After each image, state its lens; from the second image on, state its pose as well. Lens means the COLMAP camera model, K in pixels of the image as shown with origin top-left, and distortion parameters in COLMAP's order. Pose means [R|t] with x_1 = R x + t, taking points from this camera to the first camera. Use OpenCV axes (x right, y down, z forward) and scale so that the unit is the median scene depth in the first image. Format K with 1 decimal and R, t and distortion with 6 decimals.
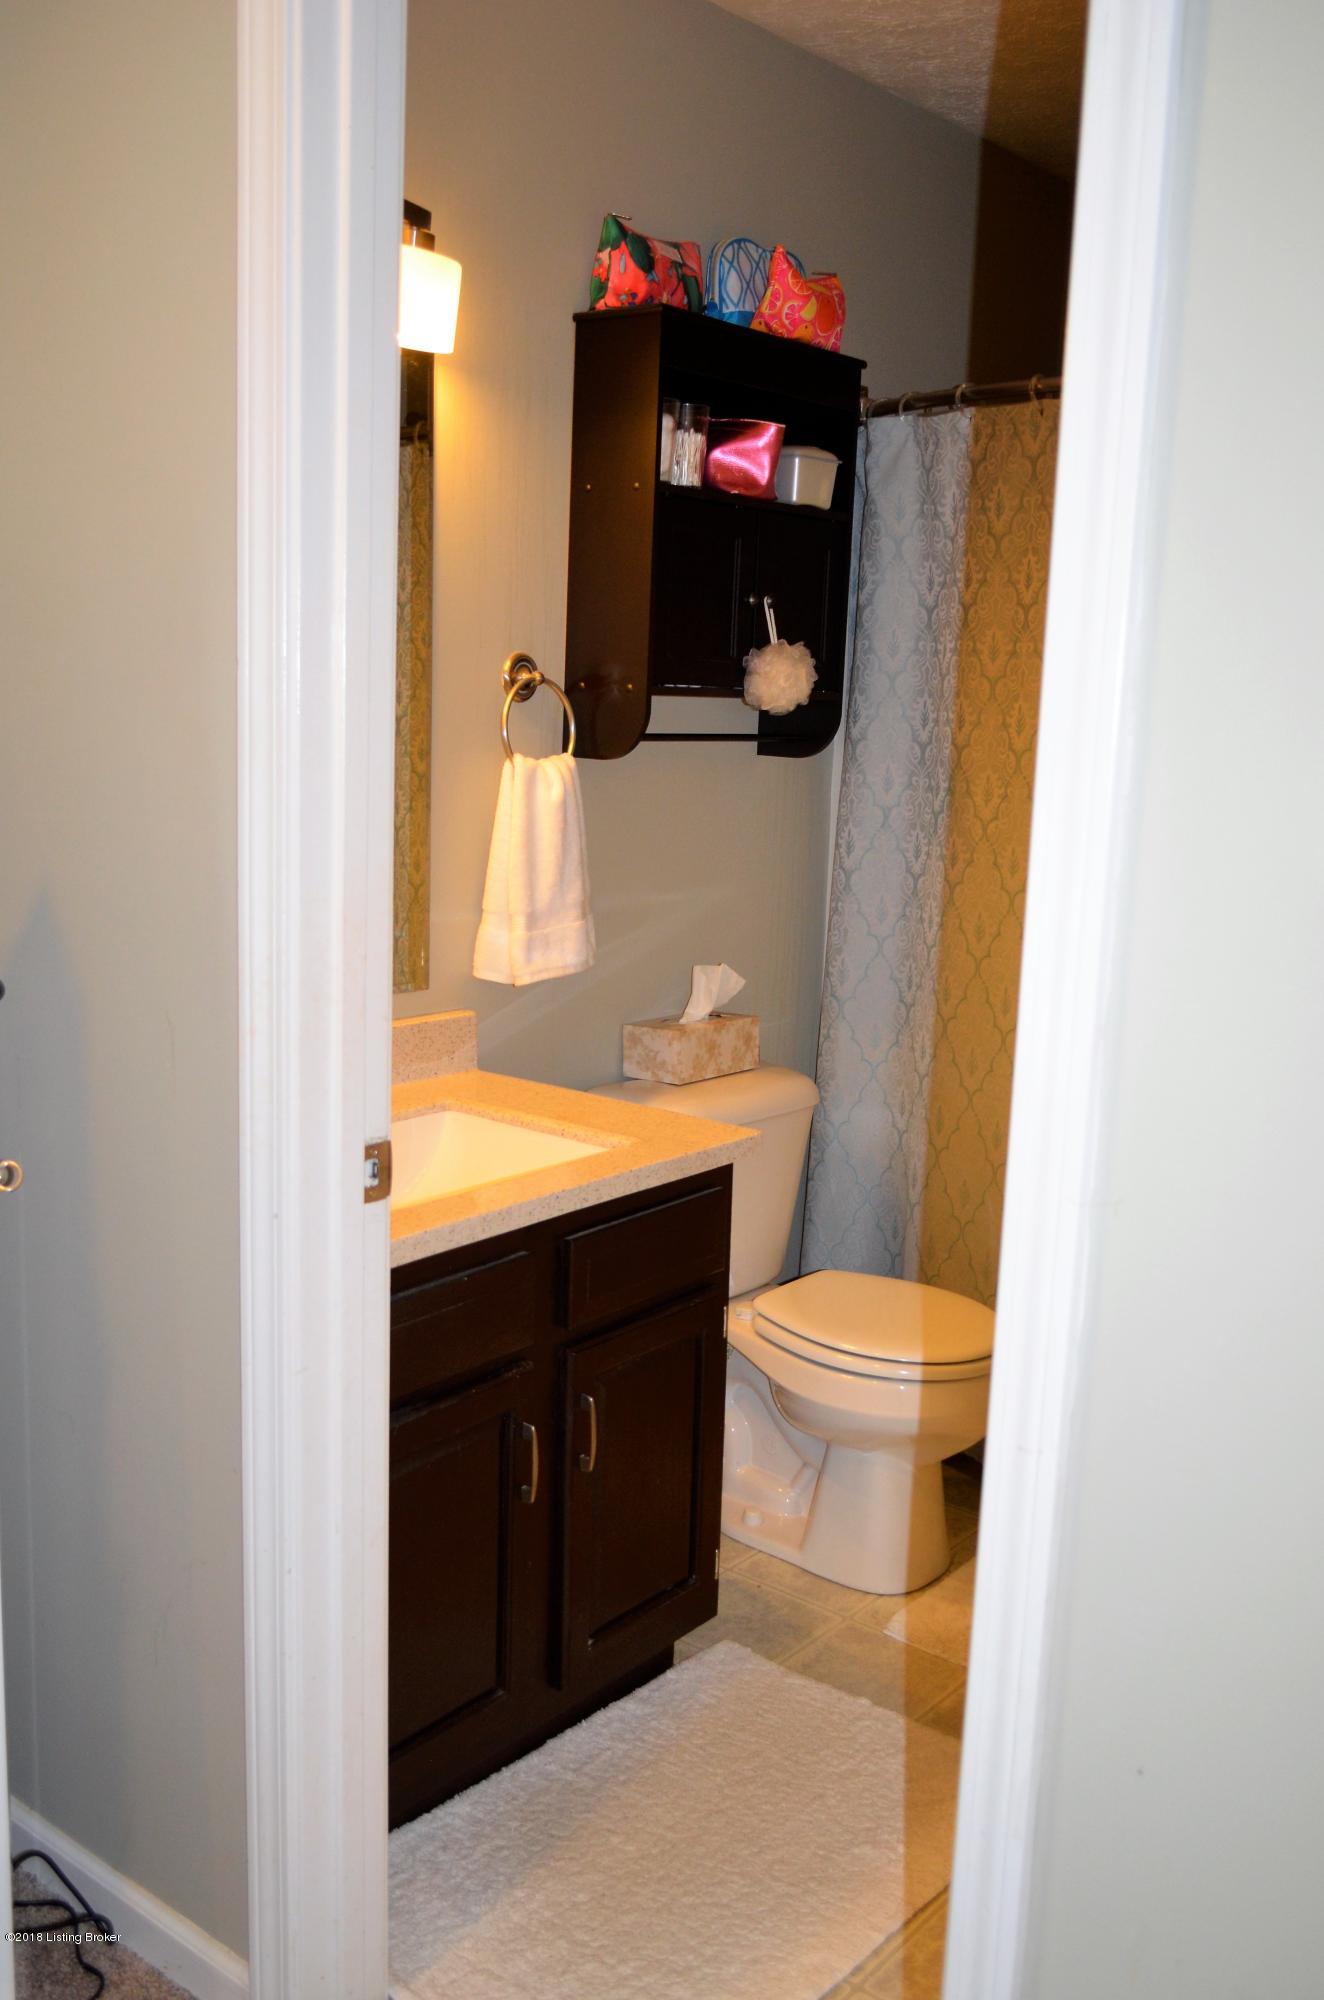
lens RADIAL K [[1870.2, 0, 662.0], [0, 1870.2, 1000.7], [0, 0, 1]] dist [-0.037183, 0.000000]
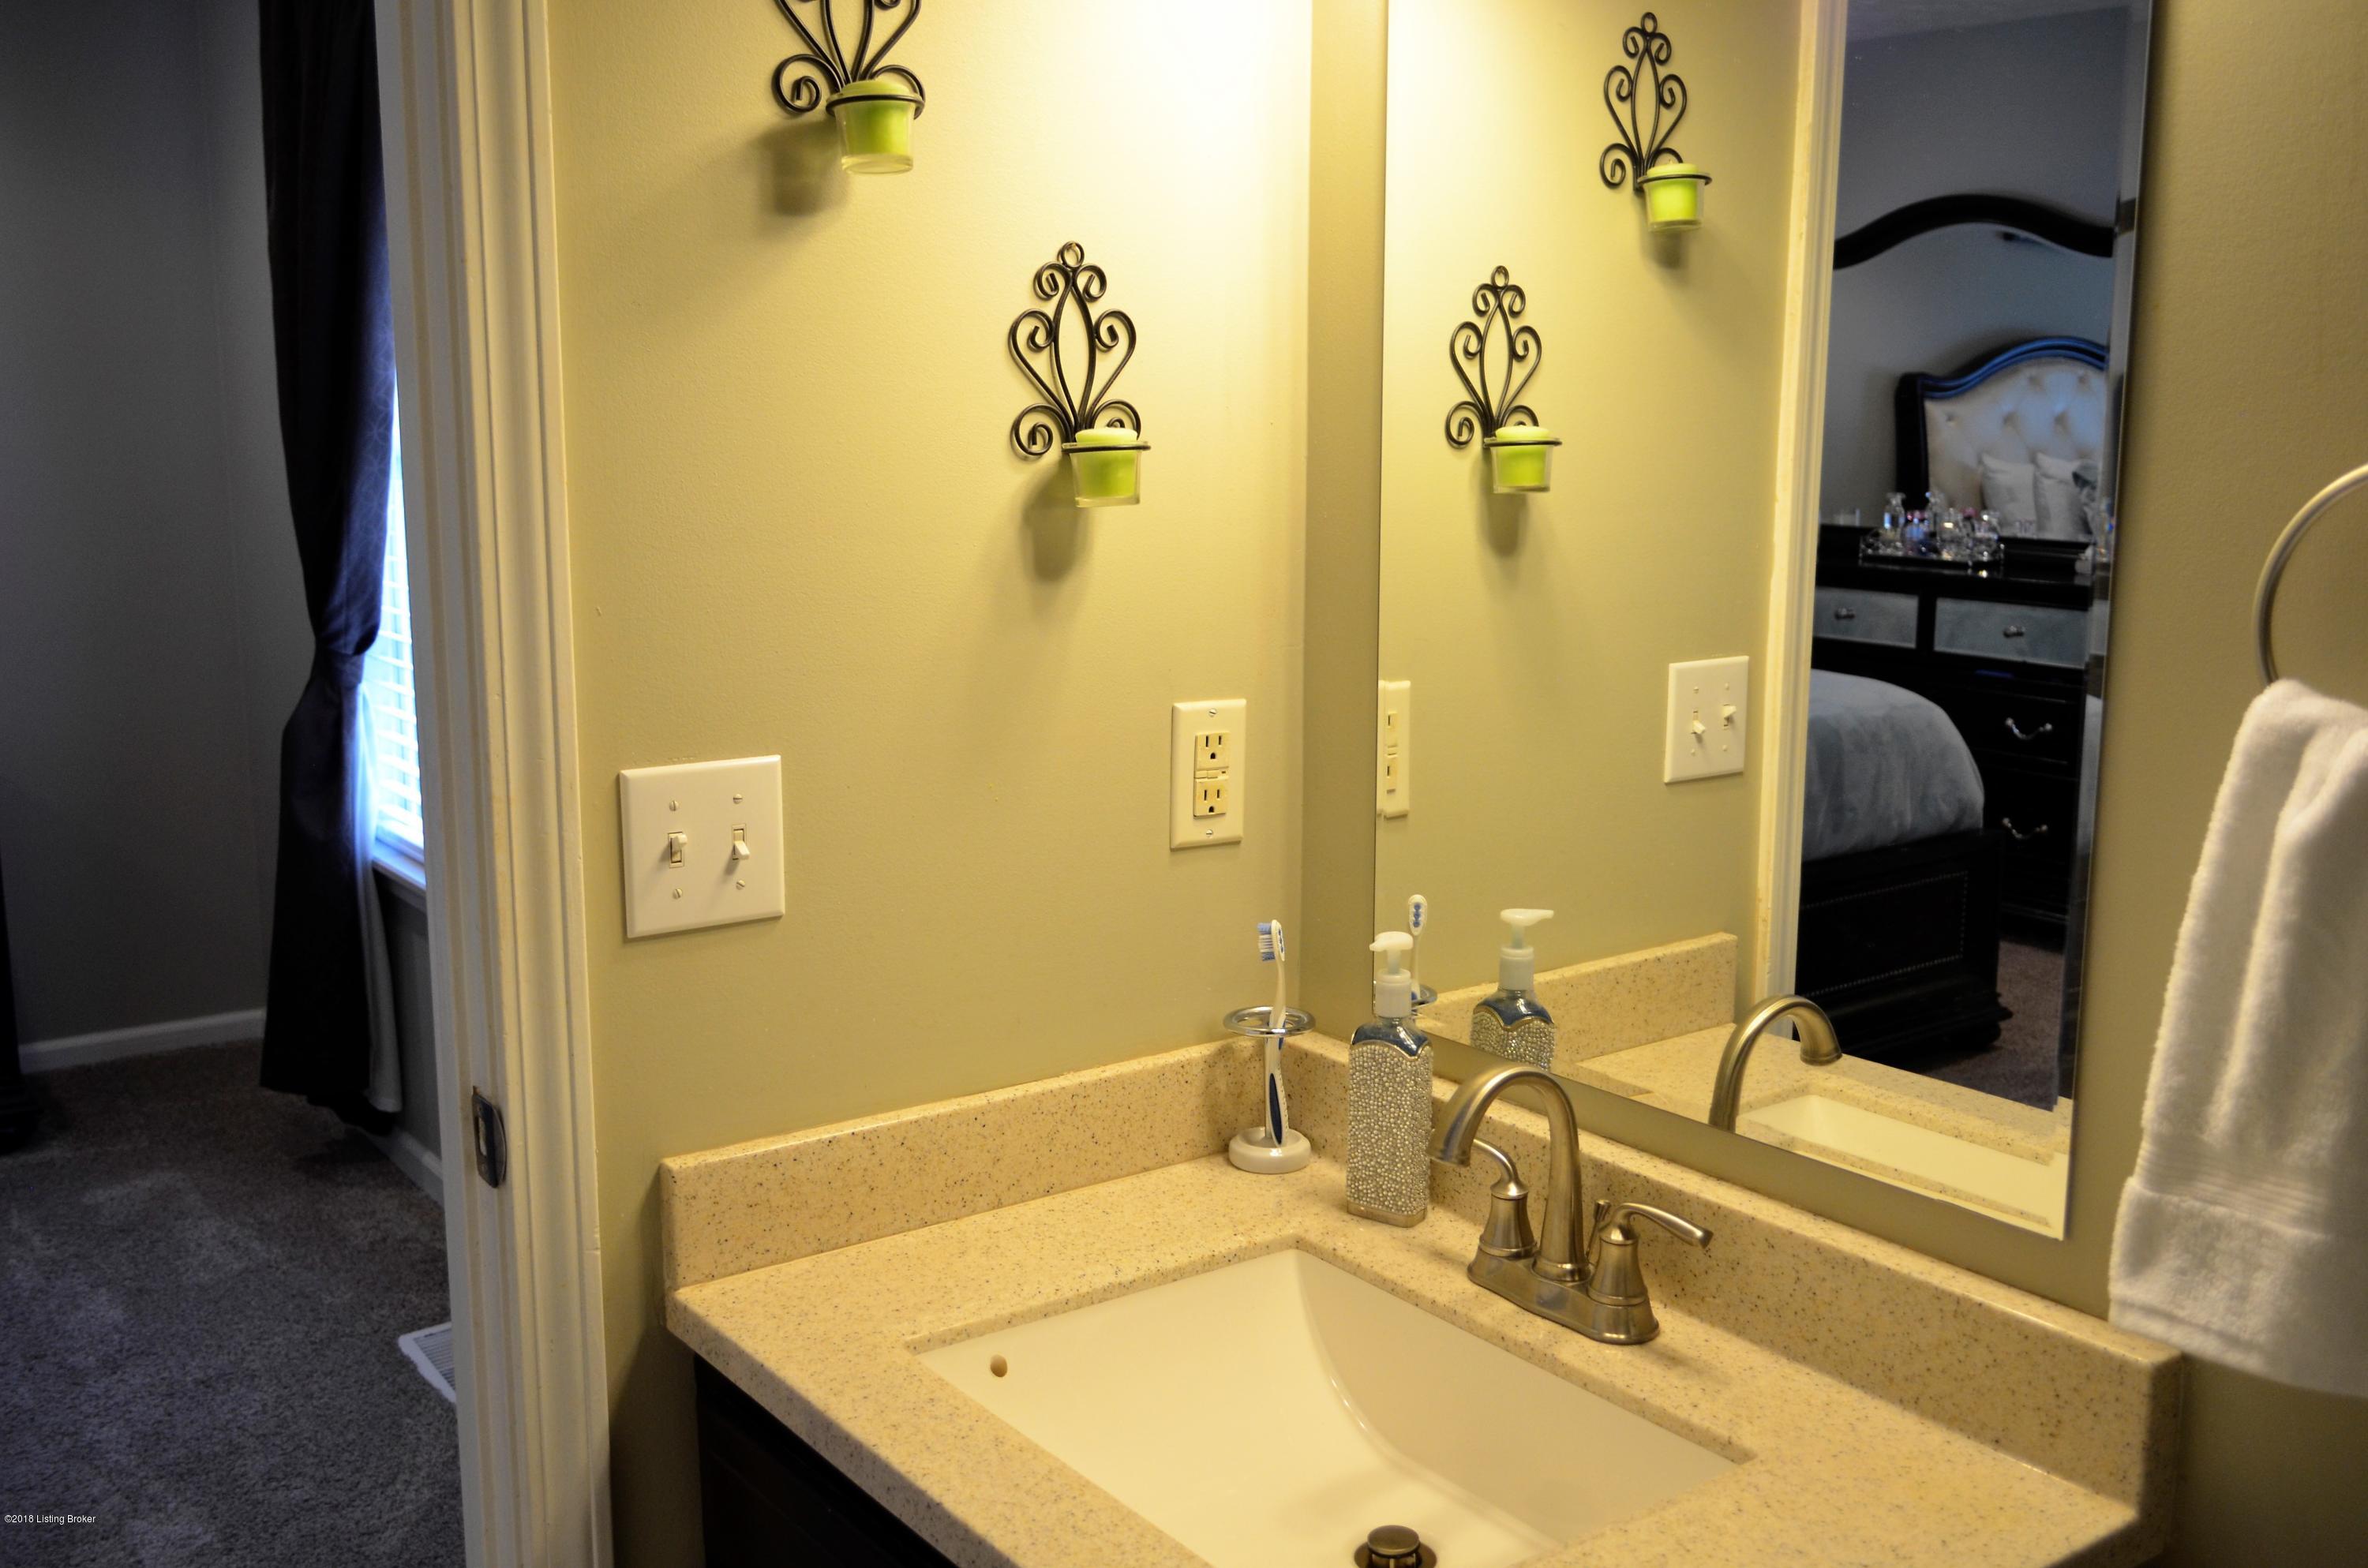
lens RADIAL K [[2214.0, 0, 1182.9], [0, 2214.0, 784.7], [0, 0, 1]] dist [-0.037183, 0.000000]
pose [[-0.261526, 0.131569, -0.956187, 0.309327], [-0.179656, 0.966718, 0.182155, -0.131938], [0.948329, 0.219423, -0.229184, 0.791058]]
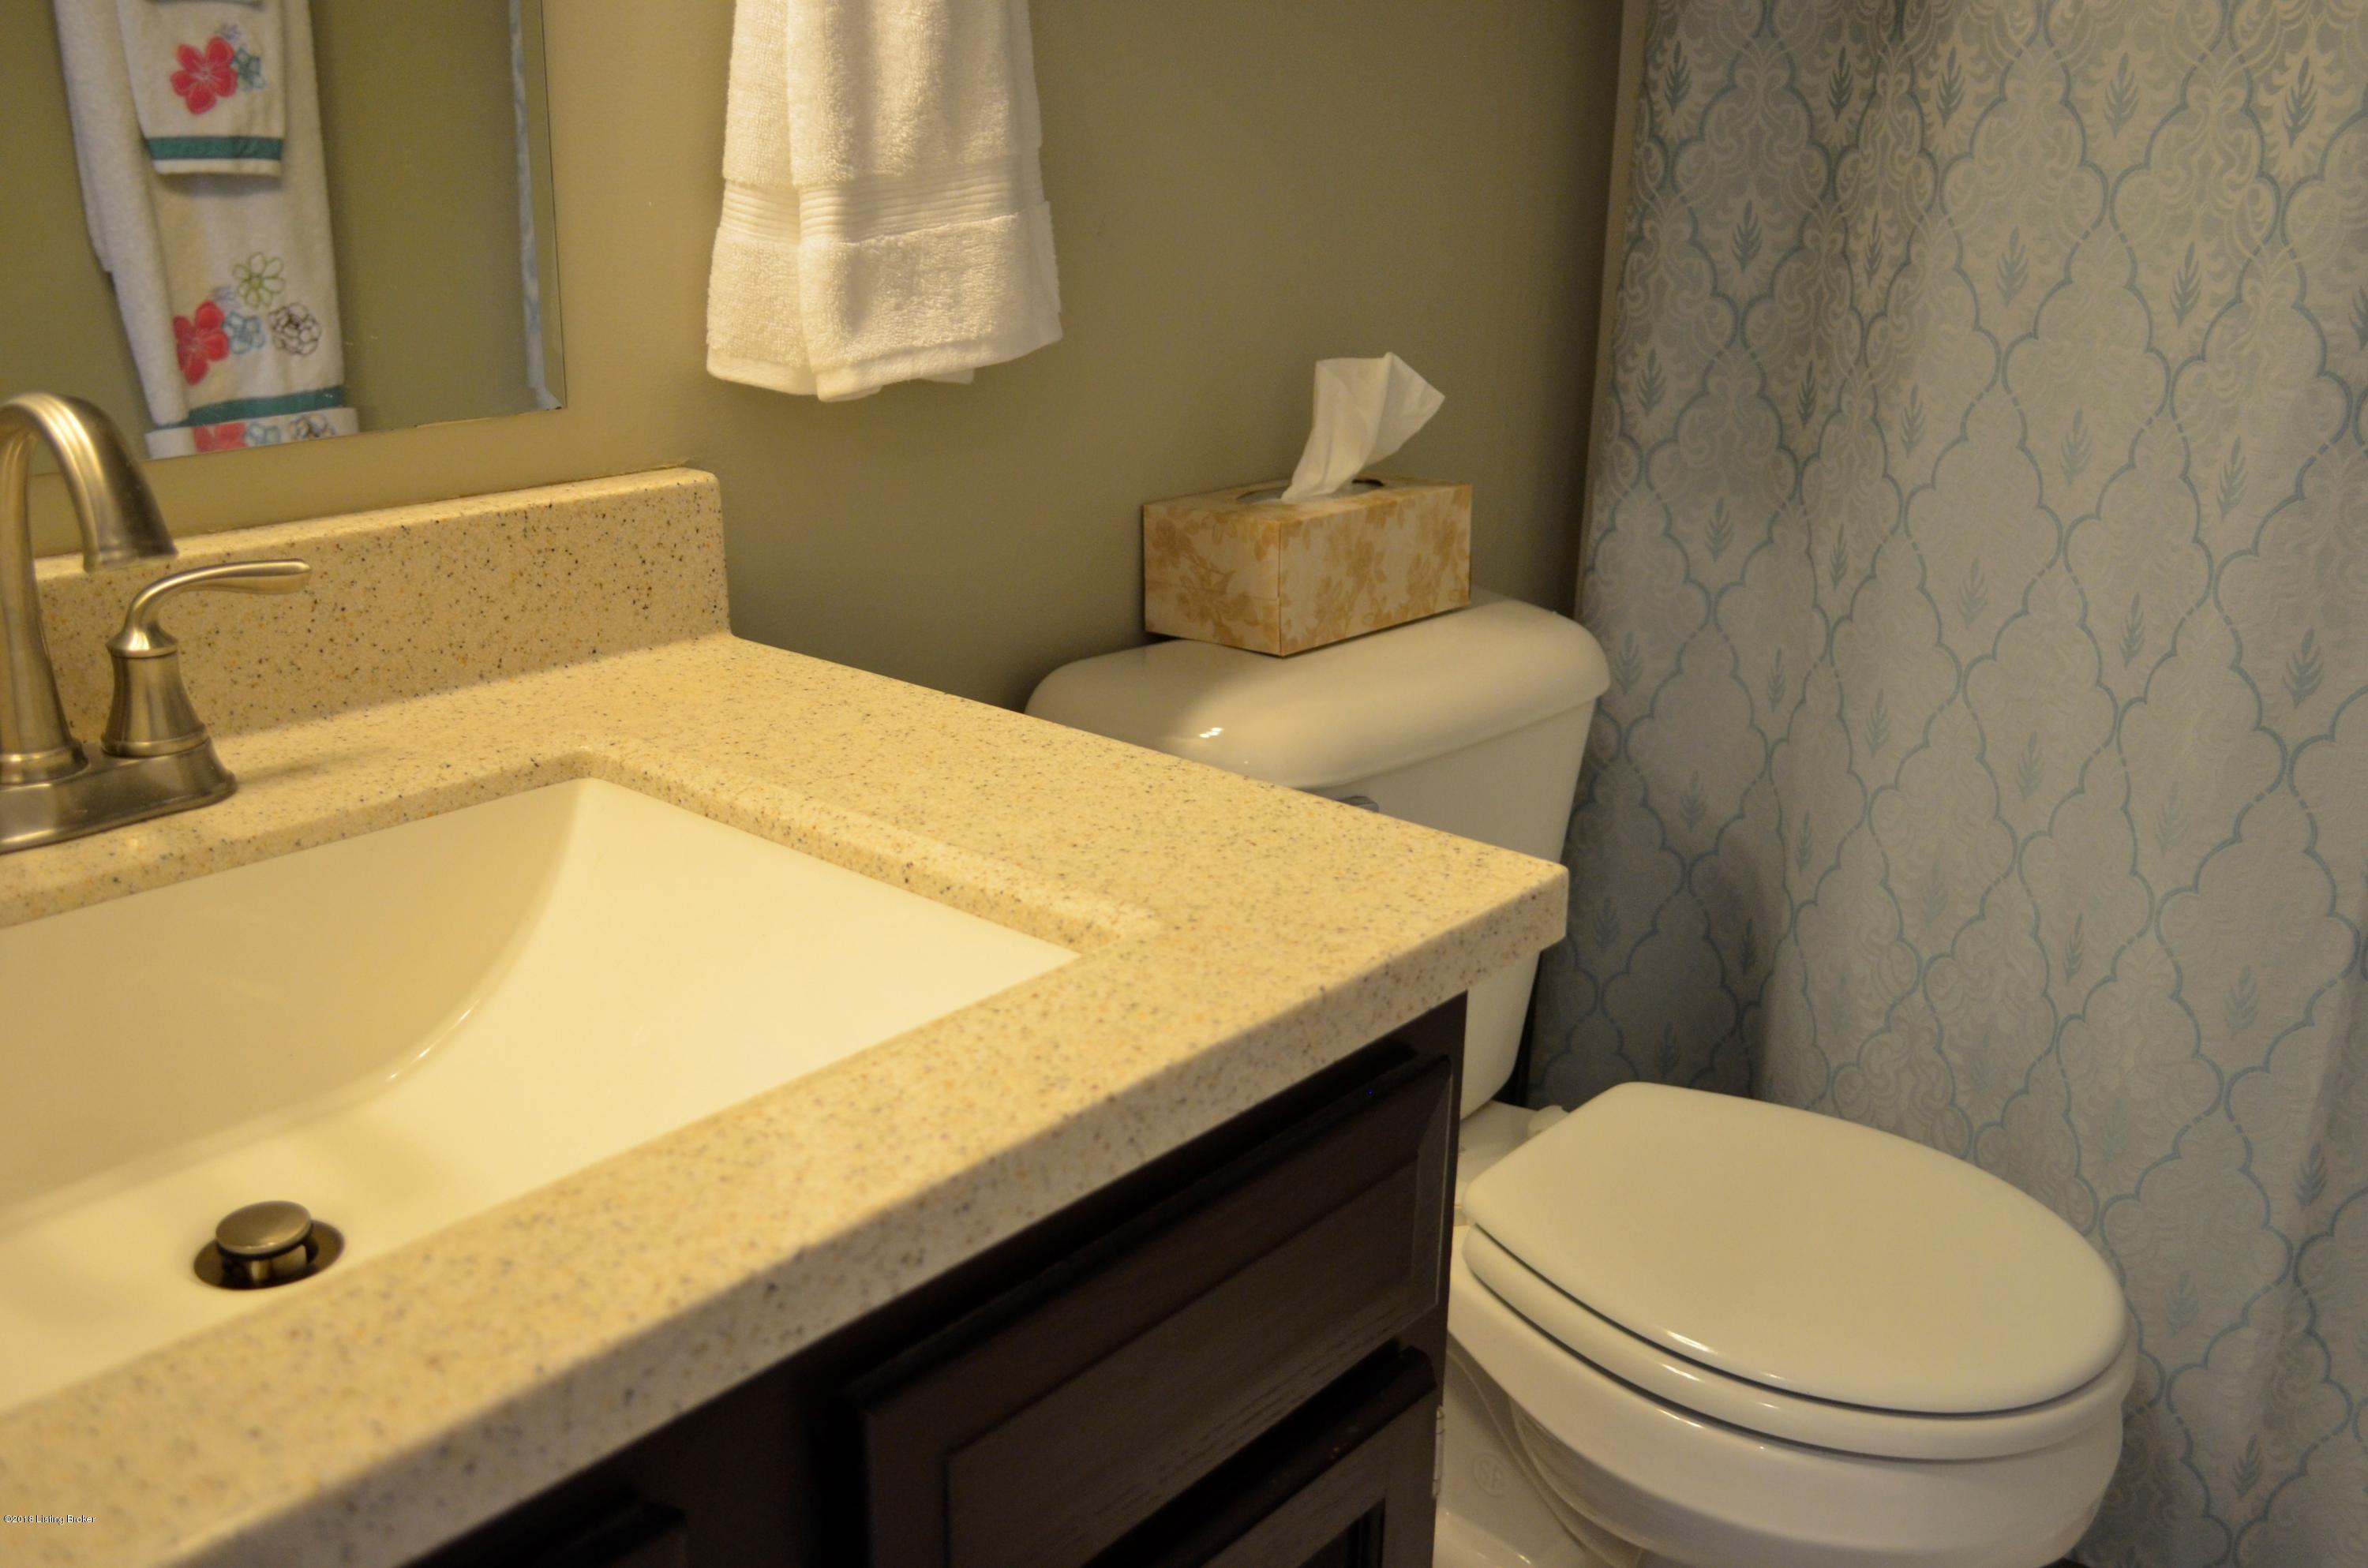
lens RADIAL K [[2214.0, 0, 1191.1], [0, 2214.0, 788.1], [0, 0, 1]] dist [-0.037183, 0.000000]
pose [[0.999698, -0.000219, -0.024561, 0.001277], [0.003799, 0.989311, 0.145775, 0.003467], [0.024266, -0.145824, 0.989013, 0.509375]]
